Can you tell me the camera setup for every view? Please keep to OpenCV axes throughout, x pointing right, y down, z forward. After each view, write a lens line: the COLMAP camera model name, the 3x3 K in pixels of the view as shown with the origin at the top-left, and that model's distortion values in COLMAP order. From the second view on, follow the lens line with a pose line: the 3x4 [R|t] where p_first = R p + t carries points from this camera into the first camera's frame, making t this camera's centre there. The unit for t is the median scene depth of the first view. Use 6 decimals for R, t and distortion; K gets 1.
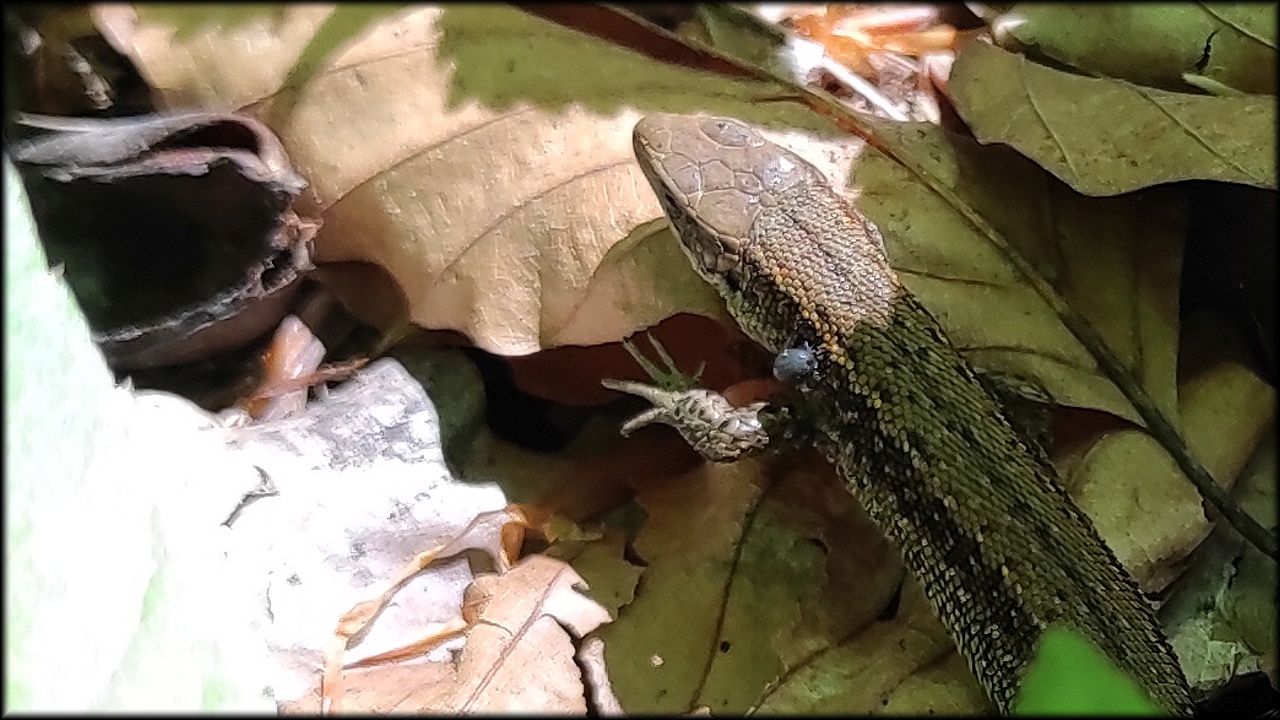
lens RADIAL K [[975.9, 0, 640.0], [0, 975.9, 360.0], [0, 0, 1]] dist [-0.004673, -0.000900]
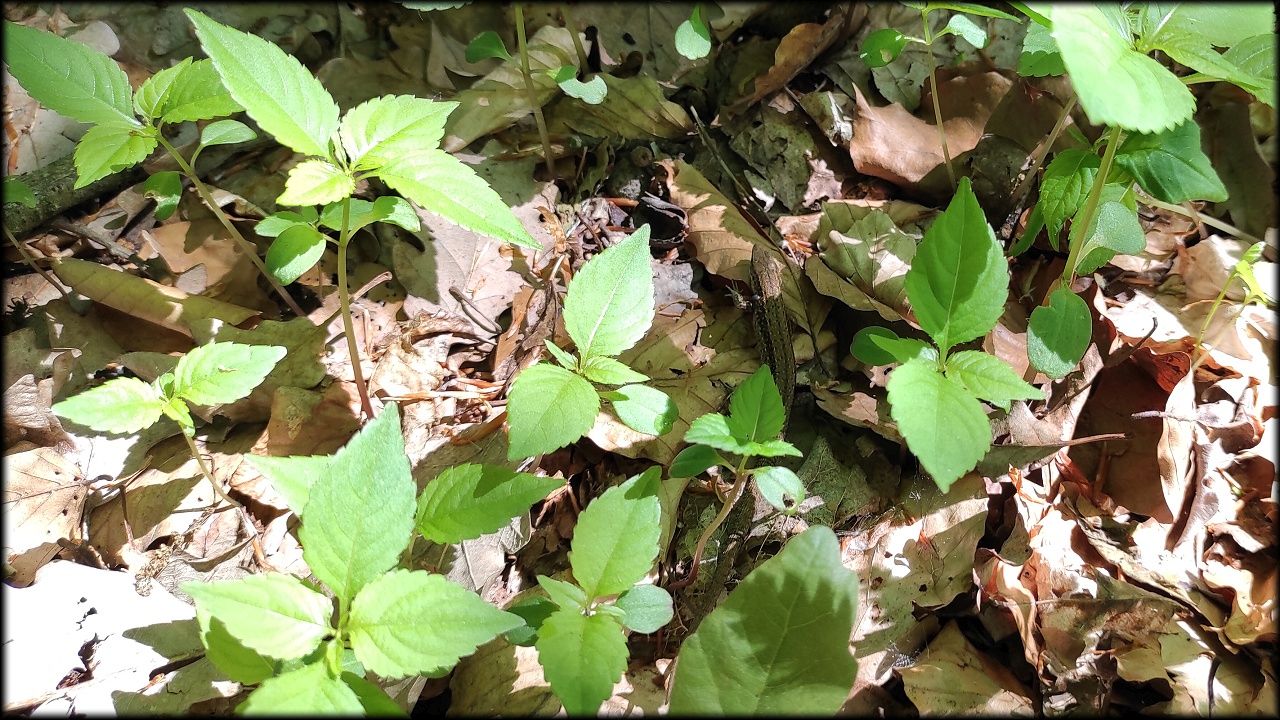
lens RADIAL K [[975.9, 0, 640.0], [0, 975.9, 360.0], [0, 0, 1]] dist [-0.004673, -0.000900]
pose [[0.876001, 0.438367, -0.201137, 0.799397], [-0.403810, 0.894650, 0.191150, -0.438220], [0.263741, -0.086227, 0.960732, -4.194649]]
